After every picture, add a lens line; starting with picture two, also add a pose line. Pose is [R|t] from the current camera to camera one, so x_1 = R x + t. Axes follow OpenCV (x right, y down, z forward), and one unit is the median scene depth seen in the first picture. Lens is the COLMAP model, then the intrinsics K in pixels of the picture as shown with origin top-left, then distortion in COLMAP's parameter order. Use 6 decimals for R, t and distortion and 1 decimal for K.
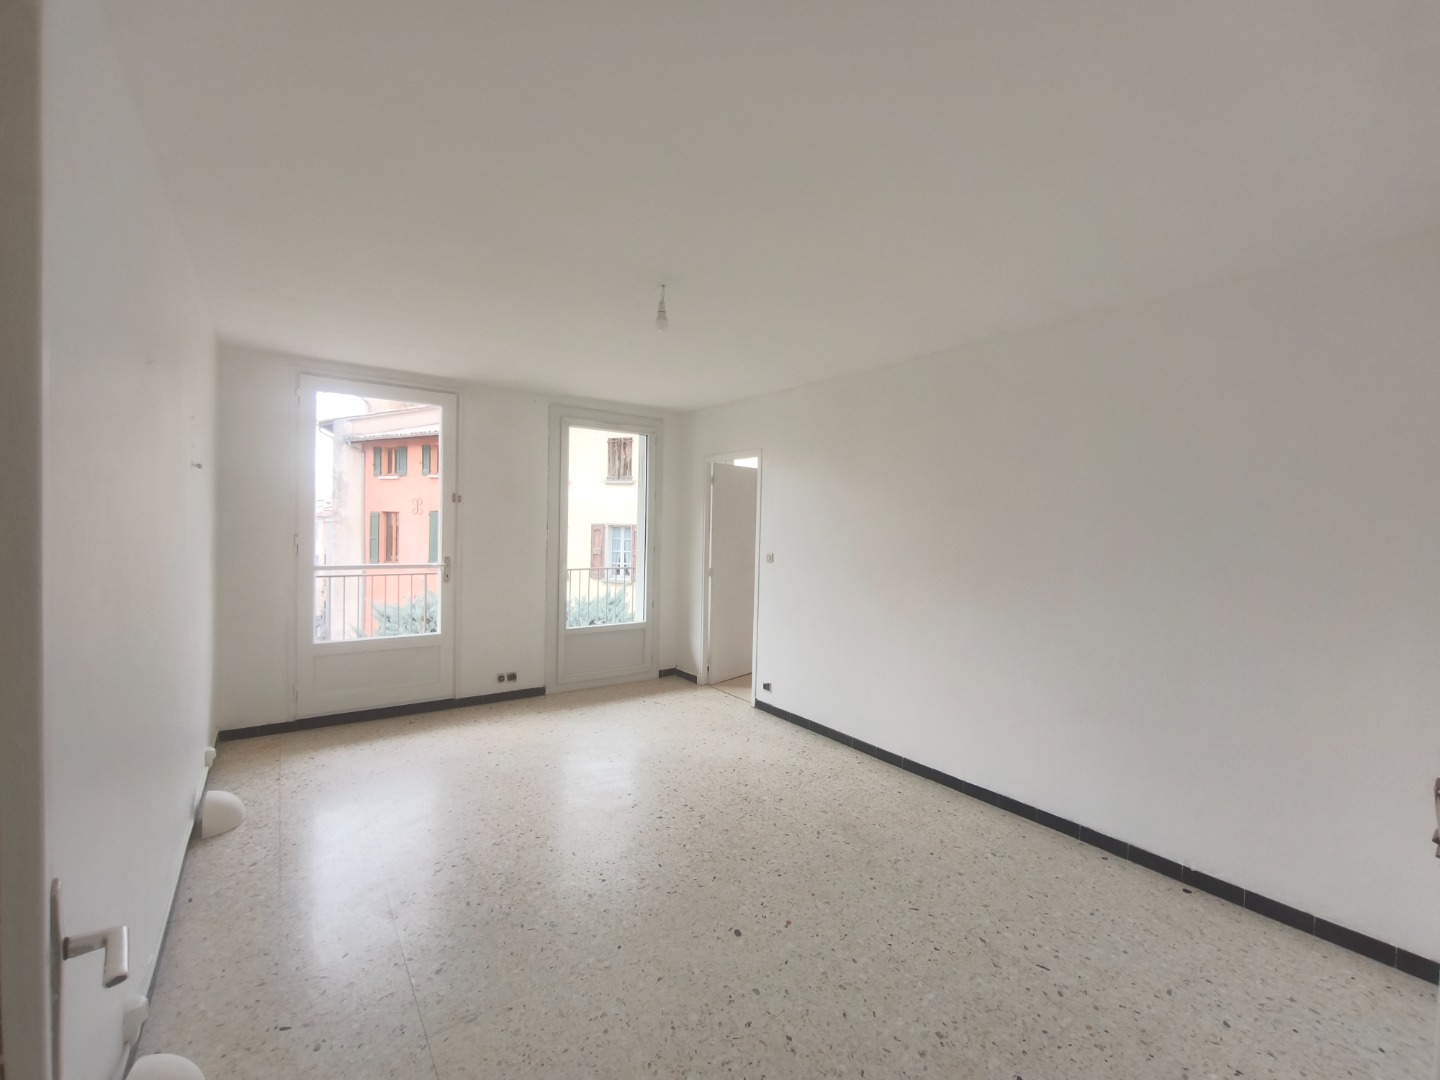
lens RADIAL K [[615.9, 0, 716.4], [0, 615.9, 539.3], [0, 0, 1]] dist [-0.002656, 0.000204]
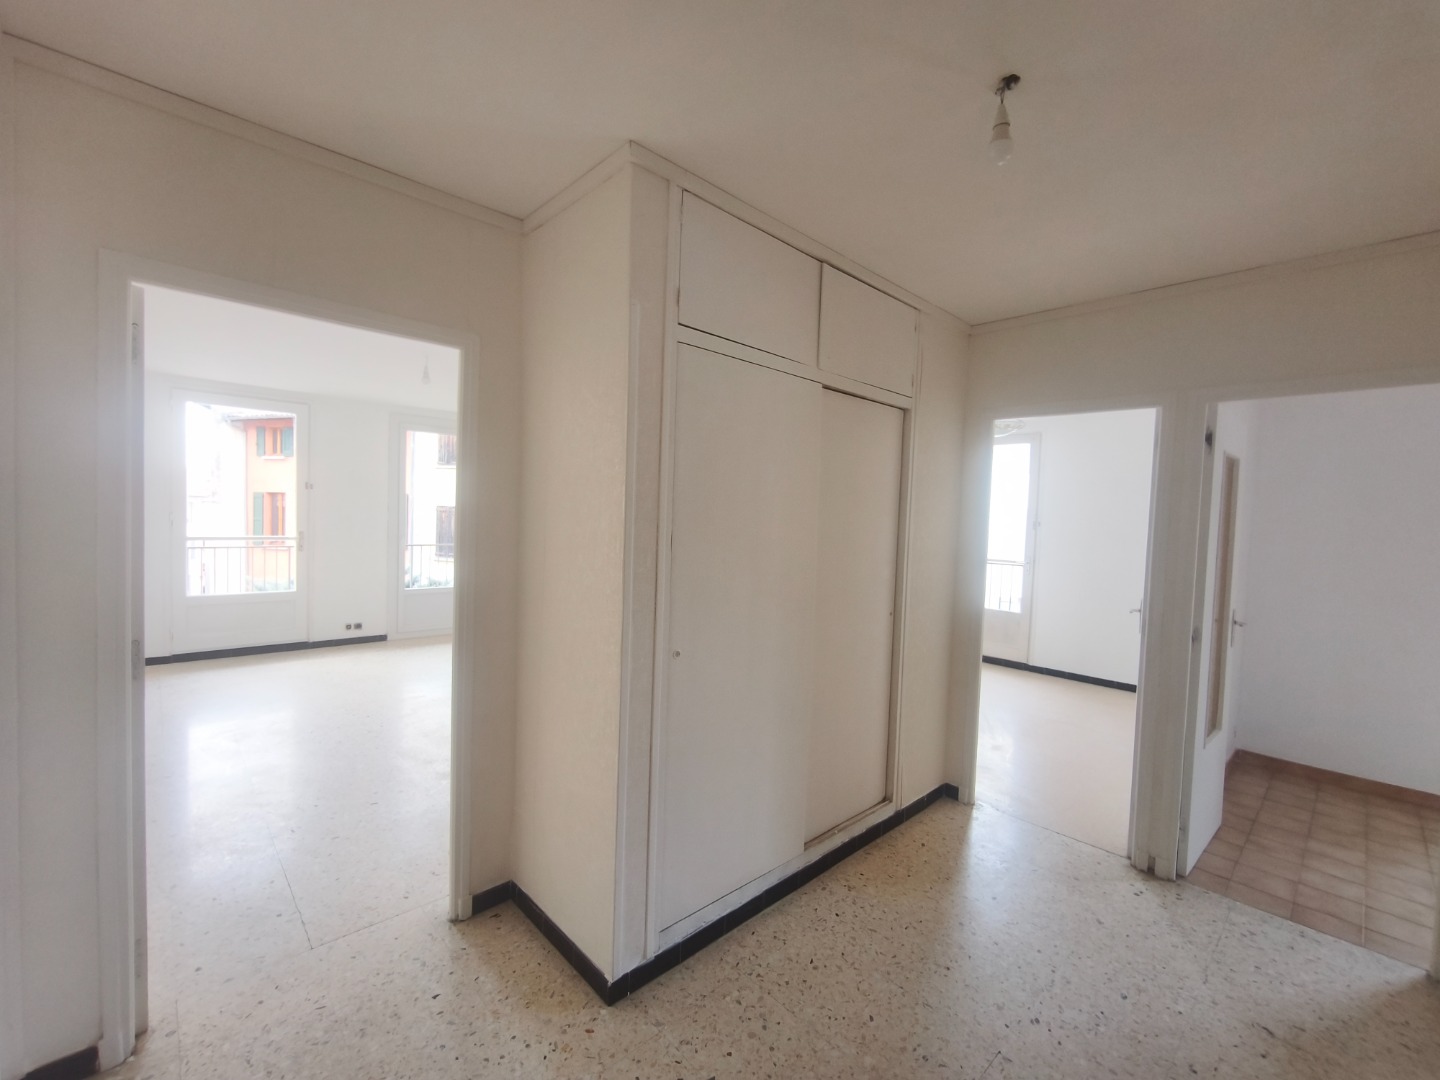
lens RADIAL K [[615.9, 0, 723.2], [0, 615.9, 540.6], [0, 0, 1]] dist [-0.002656, 0.000204]
pose [[0.990922, 0.009749, 0.134087, 0.113963], [-0.012755, 0.999686, 0.021572, 0.003826], [-0.133835, -0.023086, 0.990735, -0.168737]]
